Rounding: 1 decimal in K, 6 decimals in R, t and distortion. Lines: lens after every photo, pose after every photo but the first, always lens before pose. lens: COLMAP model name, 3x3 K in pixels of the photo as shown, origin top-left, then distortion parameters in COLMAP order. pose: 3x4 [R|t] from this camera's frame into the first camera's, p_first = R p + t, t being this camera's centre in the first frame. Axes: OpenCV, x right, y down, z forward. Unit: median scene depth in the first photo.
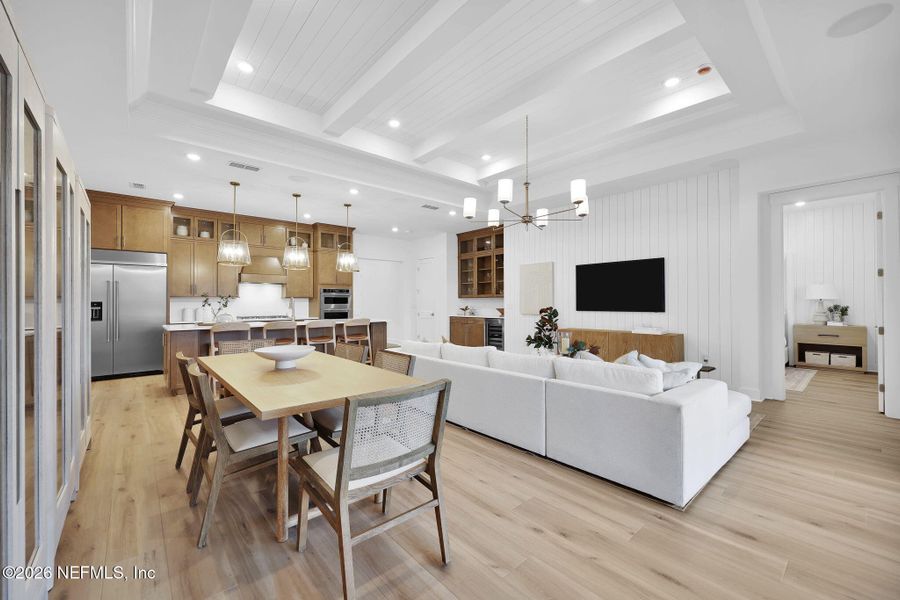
lens RADIAL K [[364.0, 0, 447.3], [0, 364.0, 299.0], [0, 0, 1]] dist [-0.001357, 0.000514]
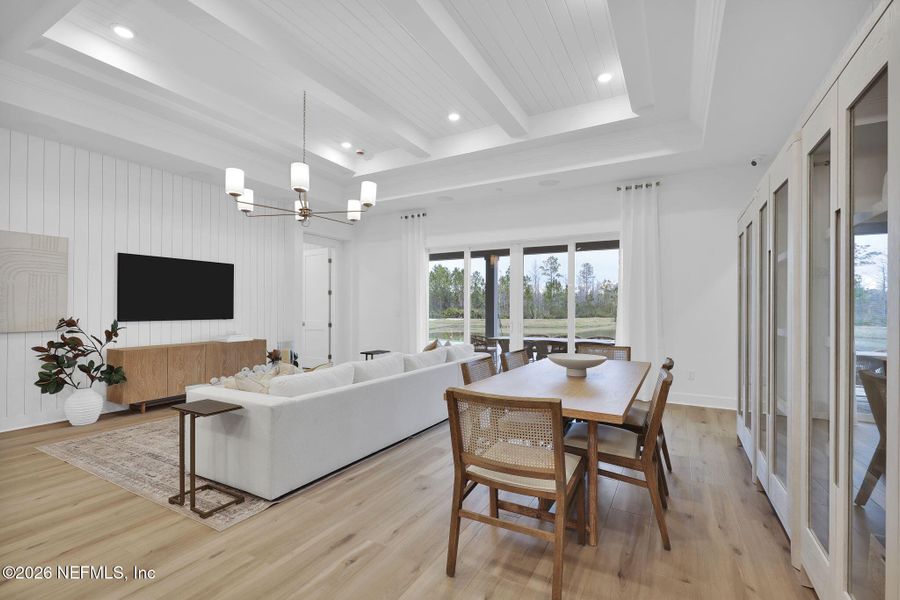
lens RADIAL K [[405.0, 0, 455.9], [0, 405.0, 307.7], [0, 0, 1]] dist [-0.008199, -0.000275]
pose [[-0.347786, 0.006247, 0.937553, -0.539067], [-0.010029, 0.999896, -0.010382, 0.008183], [-0.937520, -0.013013, -0.347687, 0.673502]]
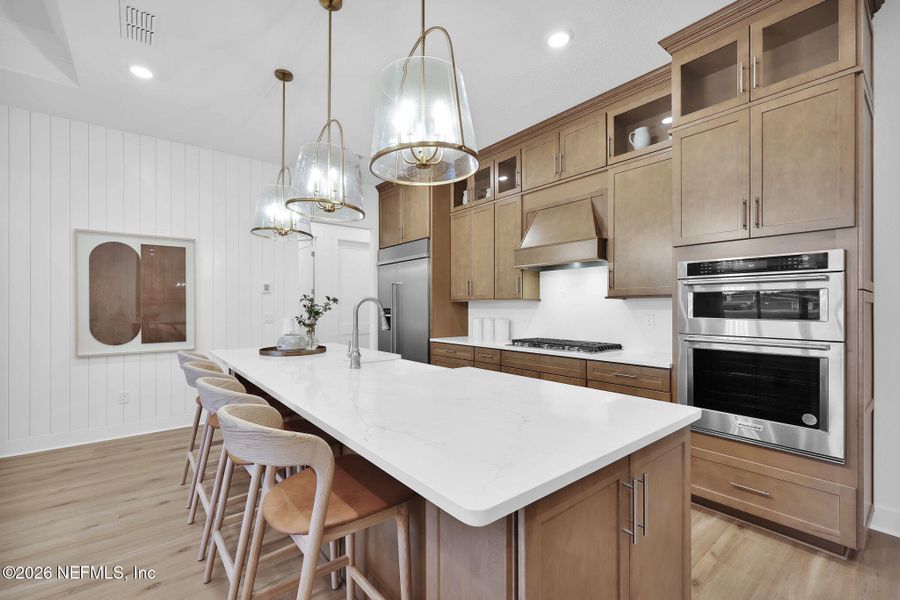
lens RADIAL K [[382.6, 0, 448.6], [0, 382.6, 306.0], [0, 0, 1]] dist [0.001217, 0.000136]
pose [[-0.034765, 0.001184, -0.999395, -0.052216], [0.013254, 0.999912, 0.000723, 0.002614], [0.999308, -0.013221, -0.034777, 1.028341]]
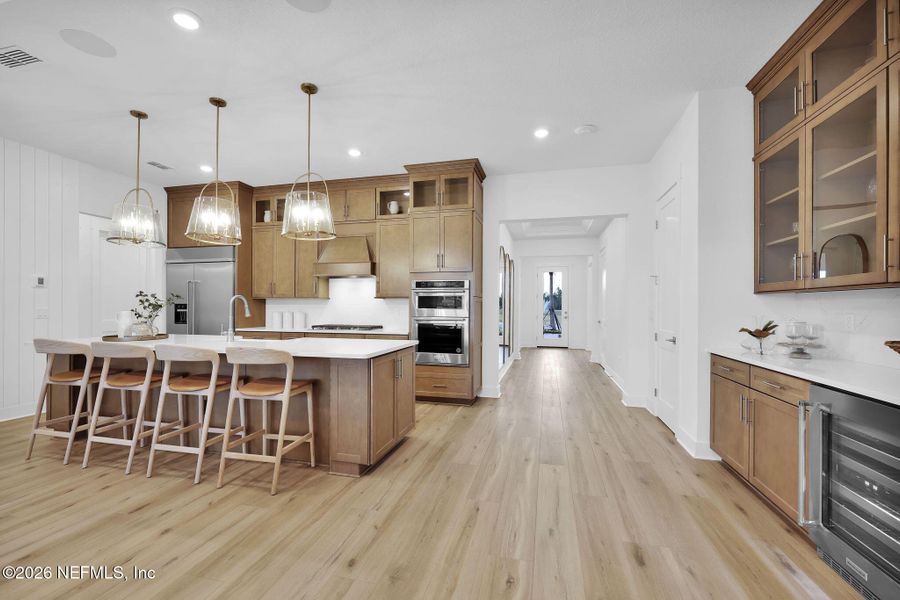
lens RADIAL K [[382.6, 0, 450.2], [0, 382.6, 303.7], [0, 0, 1]] dist [0.001217, 0.000136]
pose [[0.568777, 0.001614, -0.822490, 0.215568], [0.004696, 0.999975, 0.005210, 0.004228], [0.822478, -0.006825, 0.568756, 0.880961]]
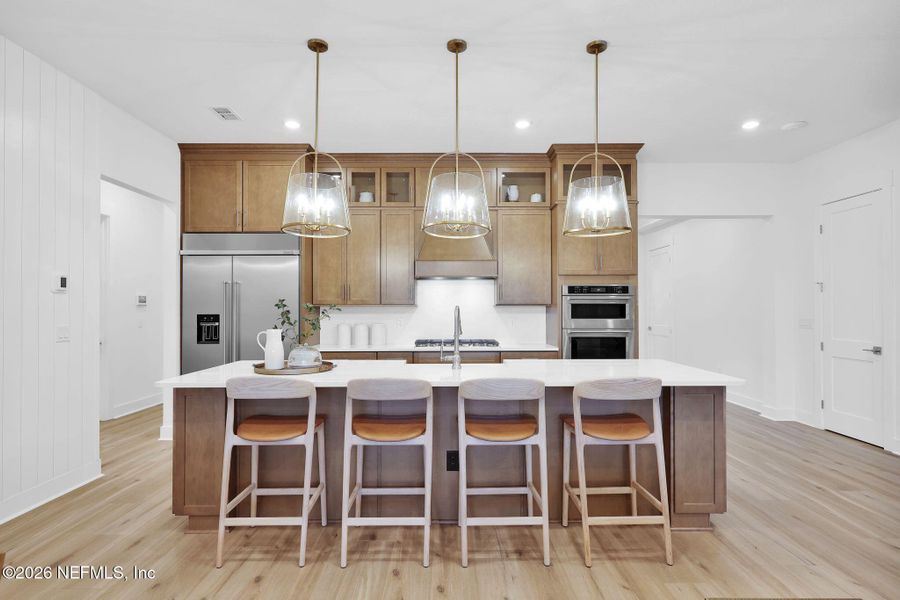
lens RADIAL K [[464.3, 0, 450.2], [0, 464.3, 302.0], [0, 0, 1]] dist [-0.000894, 0.001718]
pose [[0.757765, -0.005697, -0.652502, -0.088369], [0.006435, 0.999979, -0.001258, -0.009738], [0.652496, -0.003246, 0.757786, 0.568060]]
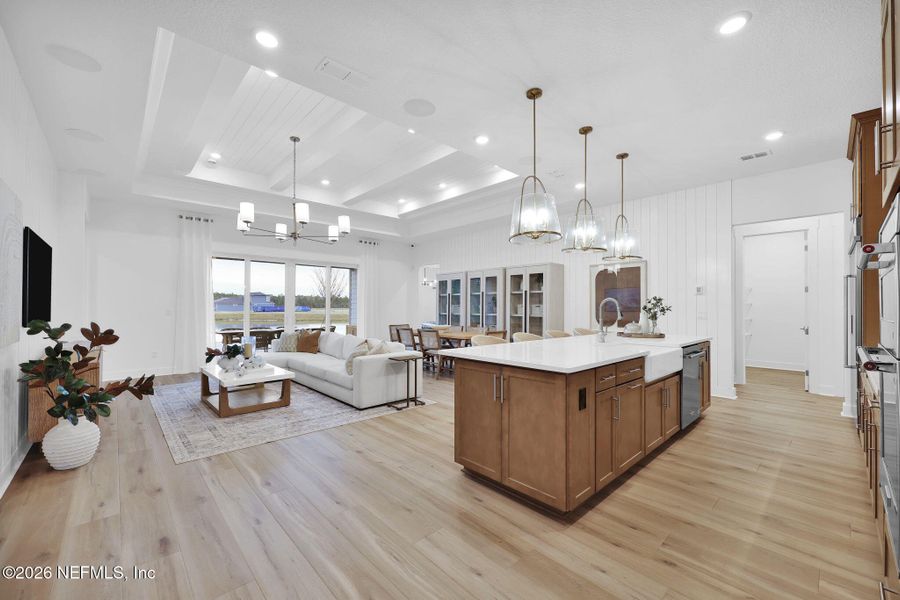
lens RADIAL K [[364.0, 0, 449.8], [0, 364.0, 302.9], [0, 0, 1]] dist [-0.001357, 0.000514]
pose [[-0.999419, -0.000179, -0.034088, -0.155458], [0.000557, 0.999767, -0.021557, 0.011413], [0.034084, -0.021563, -0.999186, 1.458353]]
